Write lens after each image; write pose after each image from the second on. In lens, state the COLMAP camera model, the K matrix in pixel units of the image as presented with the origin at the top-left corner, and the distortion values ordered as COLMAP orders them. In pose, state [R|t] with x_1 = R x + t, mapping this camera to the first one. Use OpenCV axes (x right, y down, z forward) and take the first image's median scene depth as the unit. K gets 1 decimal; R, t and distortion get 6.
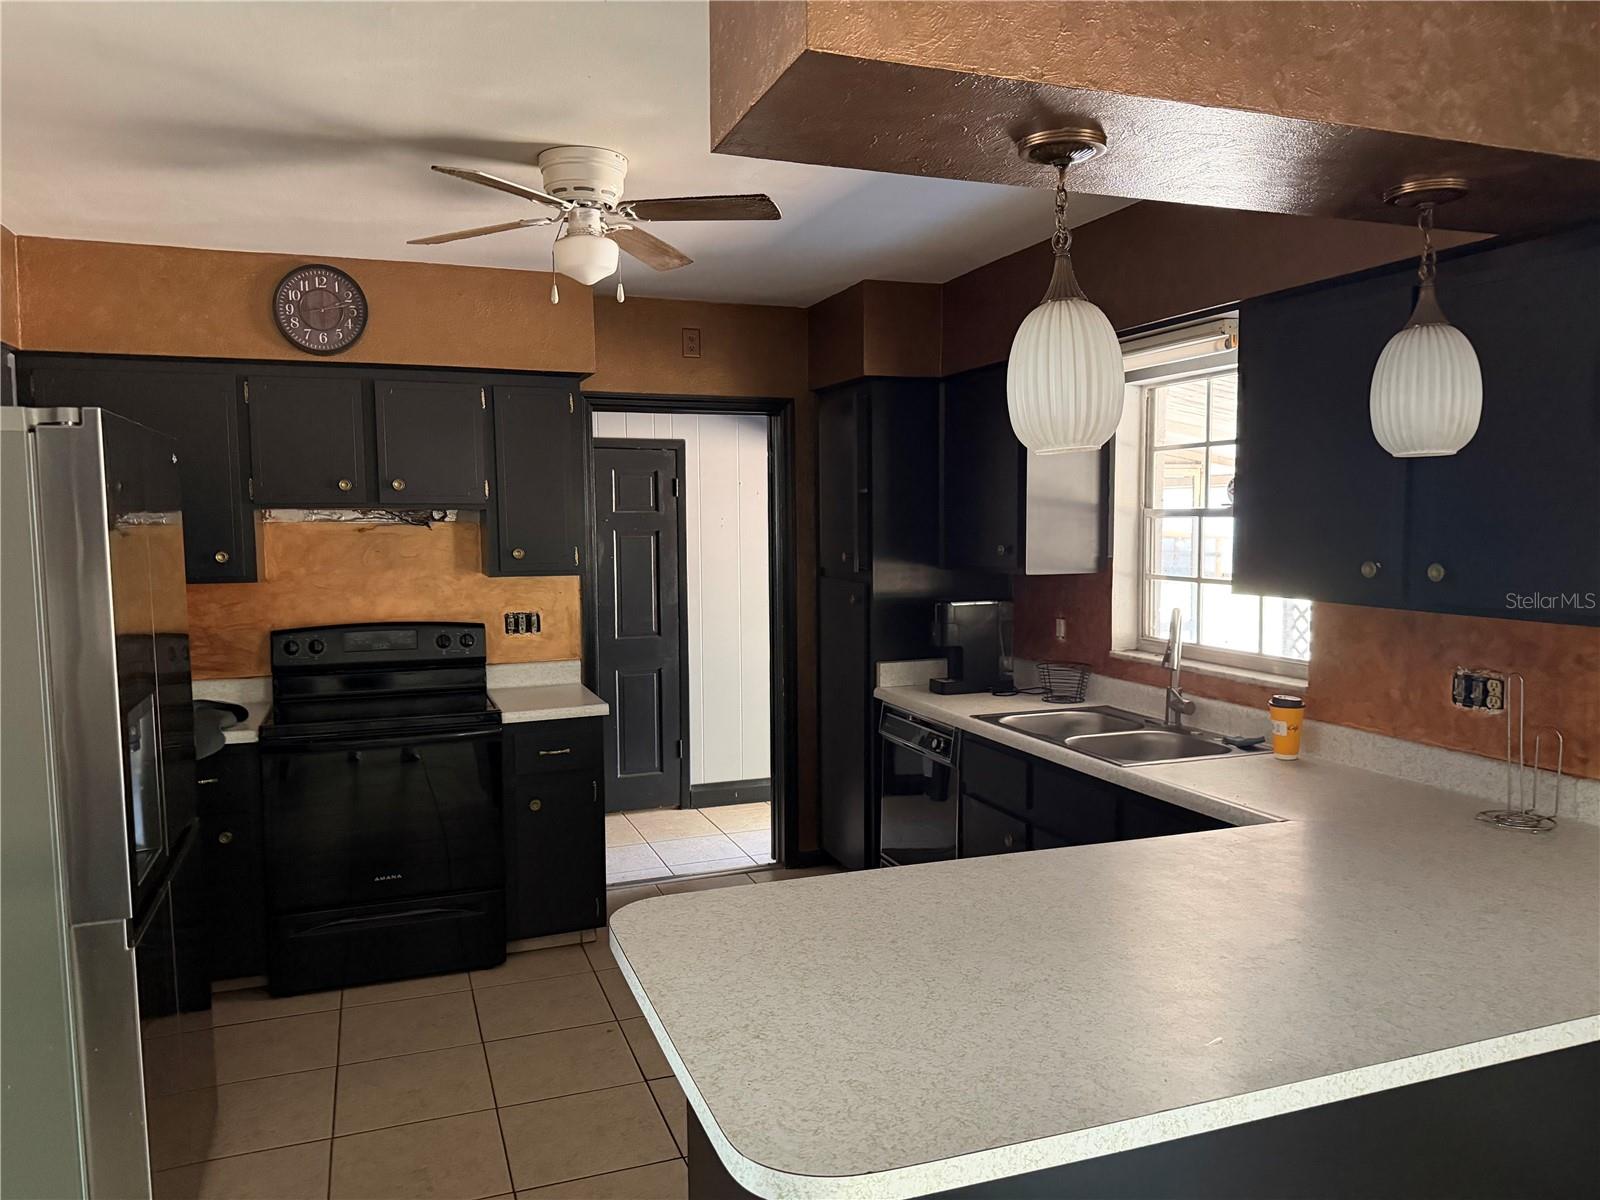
lens RADIAL K [[1132.7, 0, 799.5], [0, 1132.7, 613.5], [0, 0, 1]] dist [0.025508, -0.001219]
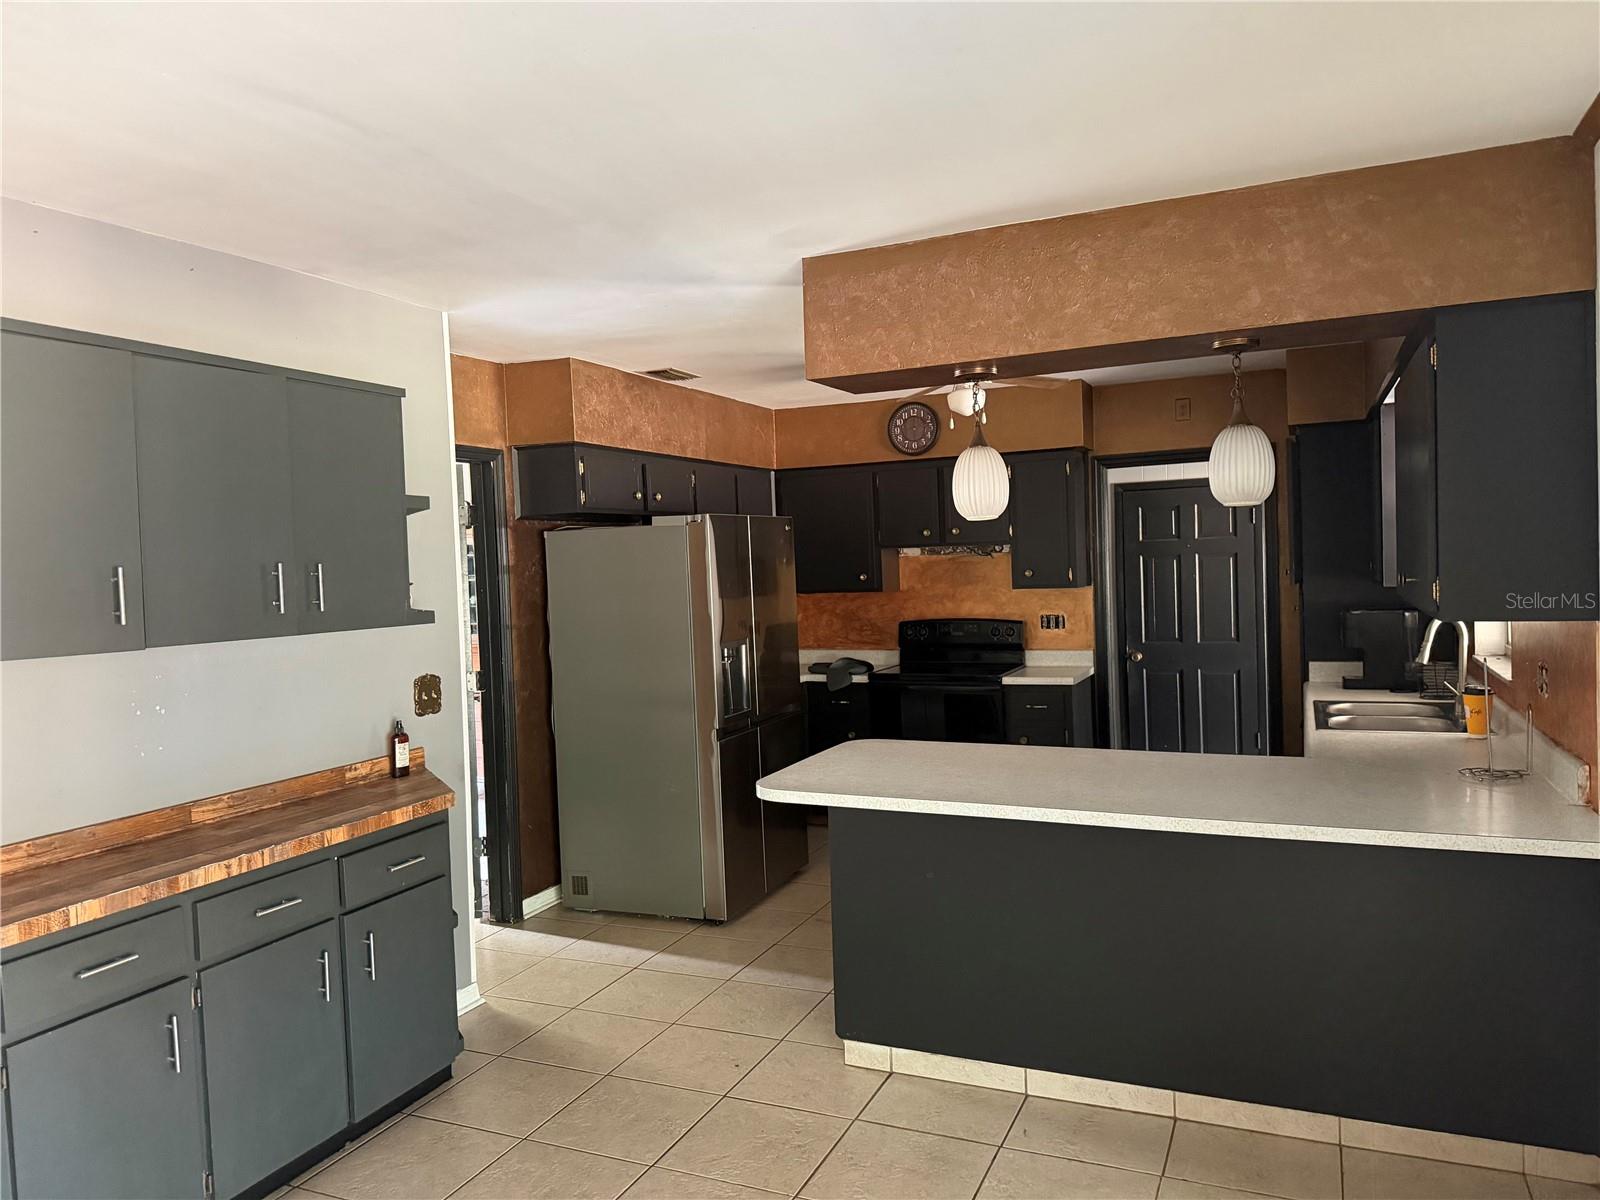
lens RADIAL K [[1137.1, 0, 800.0], [0, 1137.1, 600.0], [0, 0, 1]] dist [0.225389, 0.000086]
pose [[0.715586, 0.007506, -0.698484, 0.562794], [-0.031542, 0.999269, -0.021577, 0.023080], [0.697812, 0.037472, 0.715300, -0.272278]]
